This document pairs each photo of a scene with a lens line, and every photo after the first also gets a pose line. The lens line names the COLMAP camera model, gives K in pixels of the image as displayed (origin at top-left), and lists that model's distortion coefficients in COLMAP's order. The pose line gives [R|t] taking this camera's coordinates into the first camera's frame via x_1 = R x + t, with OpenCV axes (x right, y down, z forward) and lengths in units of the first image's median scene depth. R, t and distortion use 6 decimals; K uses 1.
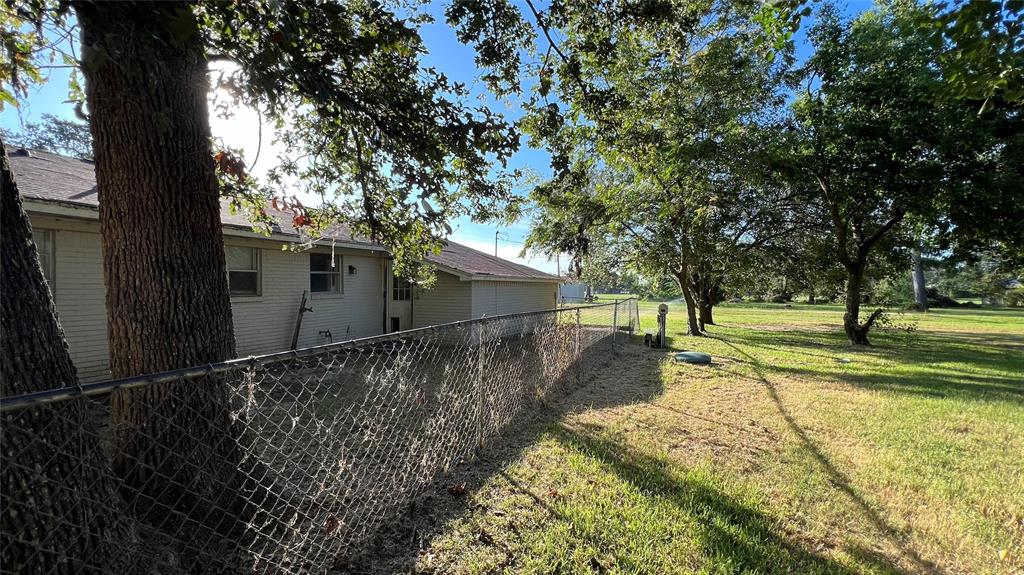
lens RADIAL K [[412.2, 0, 511.2], [0, 412.2, 287.3], [0, 0, 1]] dist [-0.000654, -0.000080]
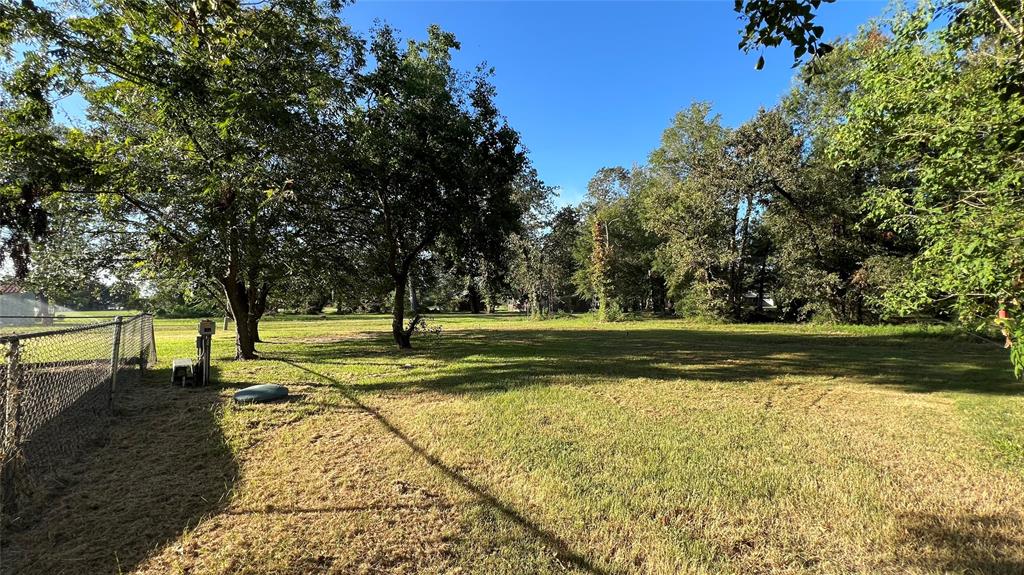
lens RADIAL K [[412.2, 0, 511.3], [0, 412.2, 288.4], [0, 0, 1]] dist [-0.000654, -0.000080]
pose [[0.511410, 0.018132, 0.859145, 0.034177], [0.006775, 0.999661, -0.025130, 0.007605], [-0.859310, 0.018673, 0.511114, 0.198654]]
